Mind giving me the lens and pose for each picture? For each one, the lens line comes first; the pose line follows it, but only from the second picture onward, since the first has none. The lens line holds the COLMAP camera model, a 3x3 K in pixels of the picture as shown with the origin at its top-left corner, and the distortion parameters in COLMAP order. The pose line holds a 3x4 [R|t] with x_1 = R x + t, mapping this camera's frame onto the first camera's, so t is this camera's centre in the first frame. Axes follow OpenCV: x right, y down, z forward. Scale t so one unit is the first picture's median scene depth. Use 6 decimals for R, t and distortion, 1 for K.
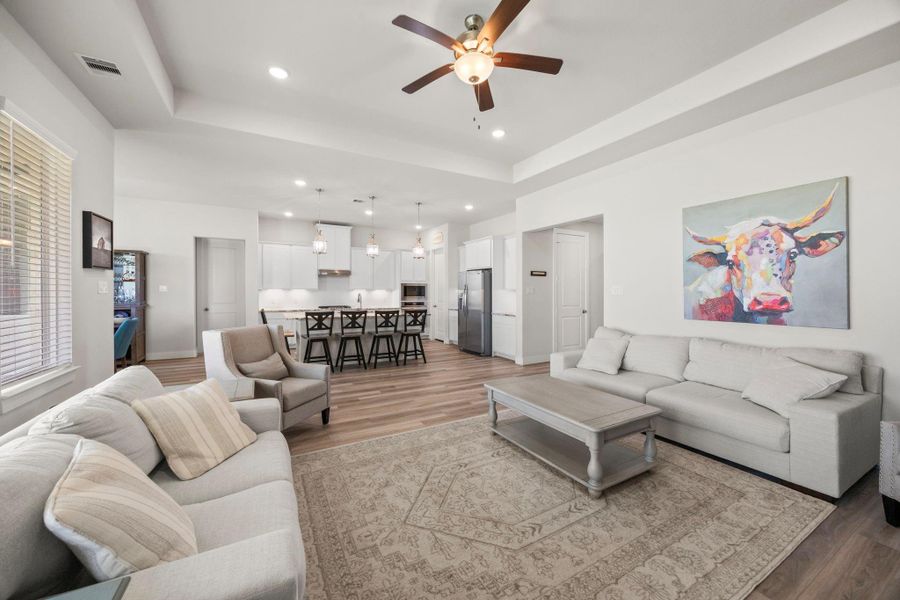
lens RADIAL K [[344.3, 0, 453.4], [0, 344.3, 296.1], [0, 0, 1]] dist [-0.001997, 0.000359]
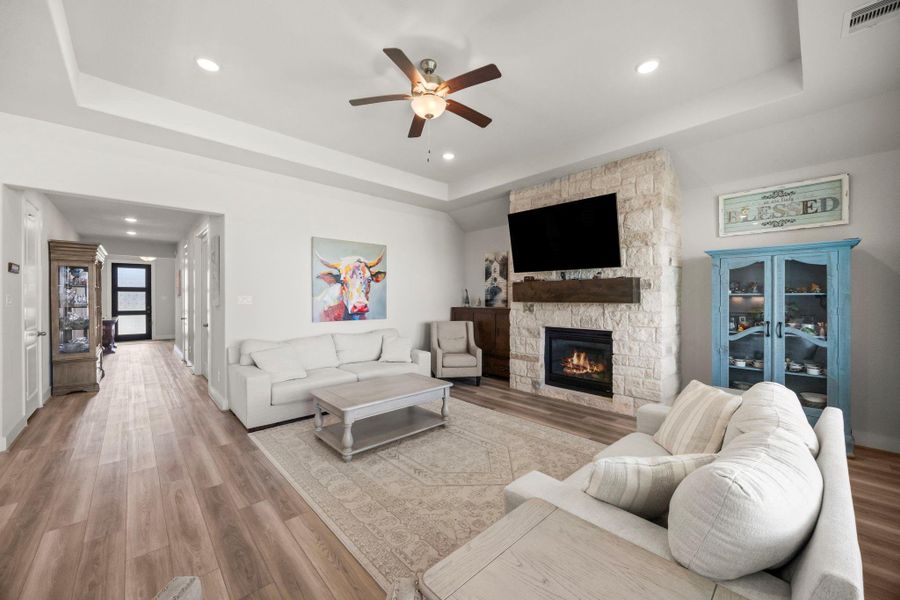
lens RADIAL K [[344.3, 0, 448.6], [0, 344.3, 299.5], [0, 0, 1]] dist [-0.001997, 0.000359]
pose [[-0.231792, -0.004274, 0.972756, -0.833288], [0.013620, 0.999878, 0.007639, -0.026433], [-0.972670, 0.015020, -0.231706, 0.954420]]
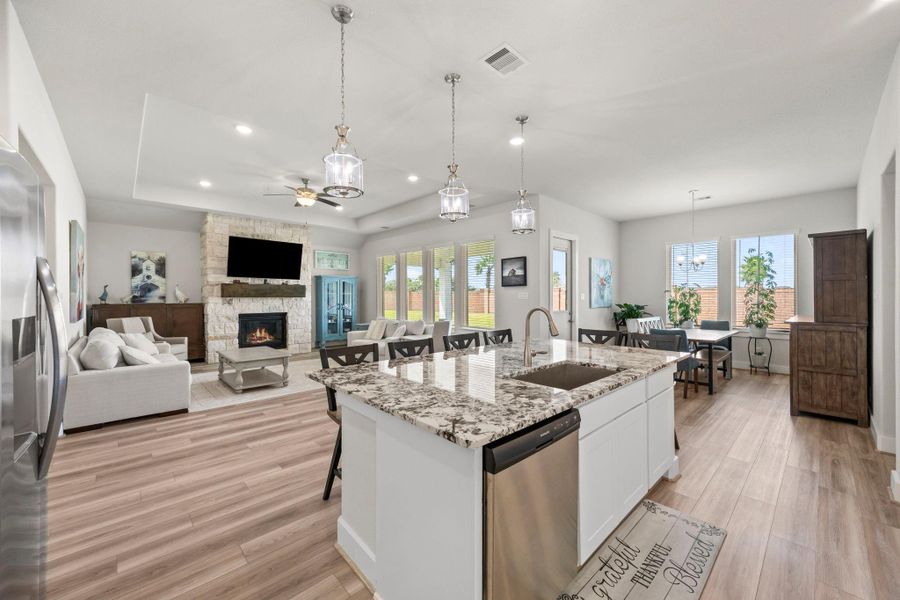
lens RADIAL K [[344.3, 0, 453.0], [0, 344.3, 300.8], [0, 0, 1]] dist [-0.001997, 0.000359]
pose [[-0.967756, 0.001693, -0.251883, -0.239500], [-0.004898, 0.999662, 0.025538, -0.040627], [0.251841, 0.025948, -0.967421, 2.762135]]
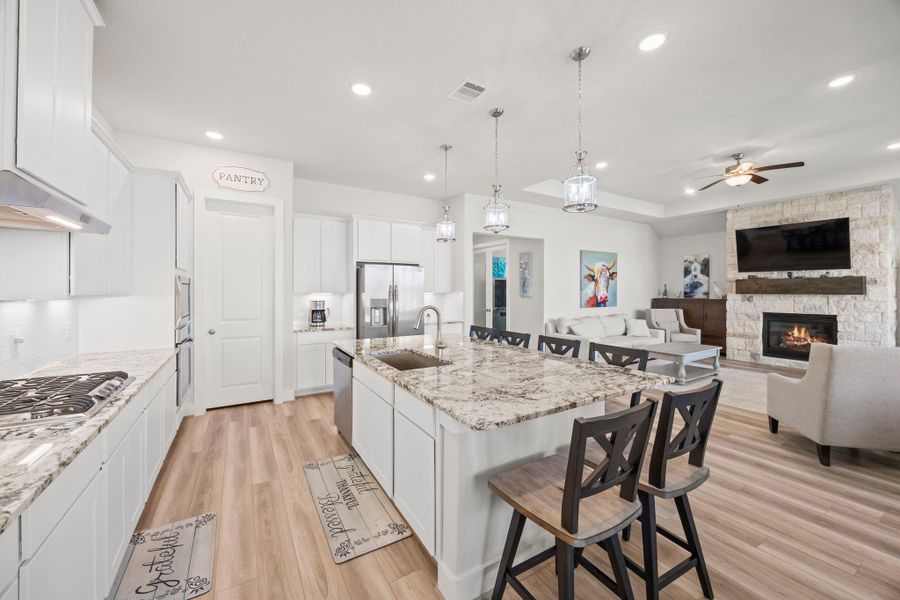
lens RADIAL K [[344.3, 0, 450.3], [0, 344.3, 292.2], [0, 0, 1]] dist [-0.001997, 0.000359]
pose [[-0.032747, -0.004434, 0.999454, -1.430893], [0.017024, 0.999843, 0.004994, -0.050421], [-0.999319, 0.017178, -0.032666, 2.120474]]
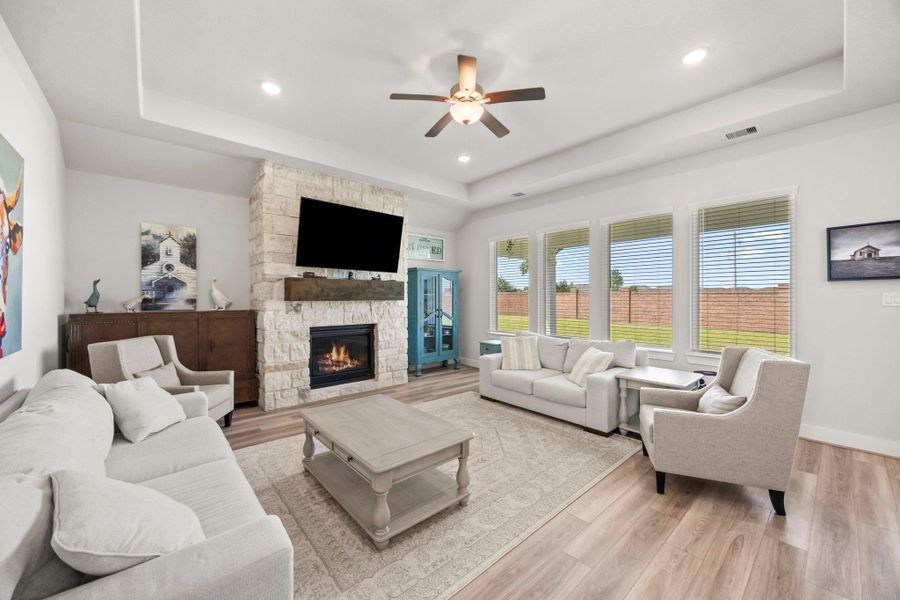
lens RADIAL K [[344.3, 0, 452.5], [0, 344.3, 299.0], [0, 0, 1]] dist [-0.001997, 0.000359]
pose [[-0.977467, 0.000231, -0.211090, 0.288273], [-0.004085, 0.999791, 0.020009, -0.035934], [0.211050, 0.020420, -0.977262, 1.699570]]
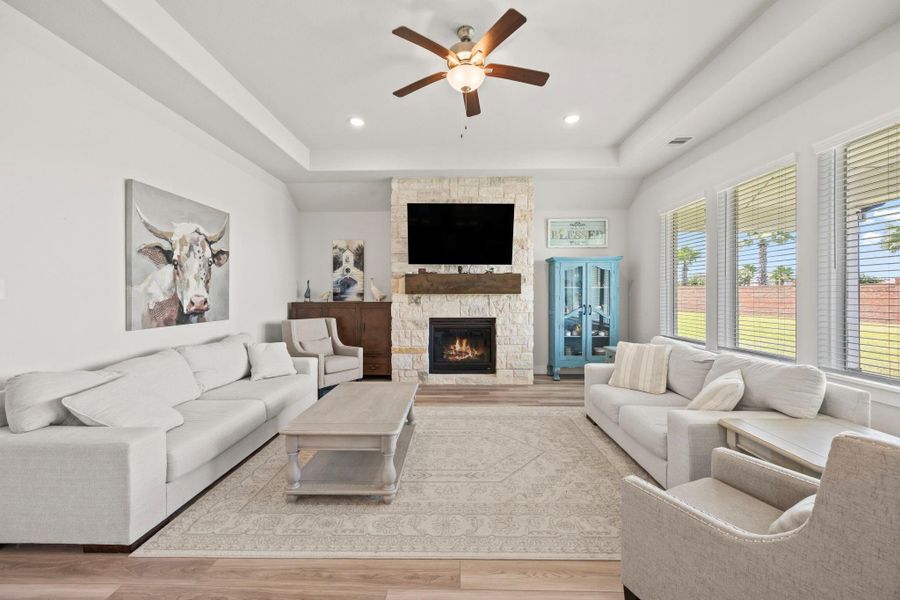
lens RADIAL K [[355.1, 0, 450.8], [0, 355.1, 297.2], [0, 0, 1]] dist [0.001184, 0.000581]
pose [[-0.862037, -0.001552, 0.506843, -0.350749], [0.009864, 0.999755, 0.019838, -0.015046], [-0.506749, 0.022101, -0.861810, 1.549489]]
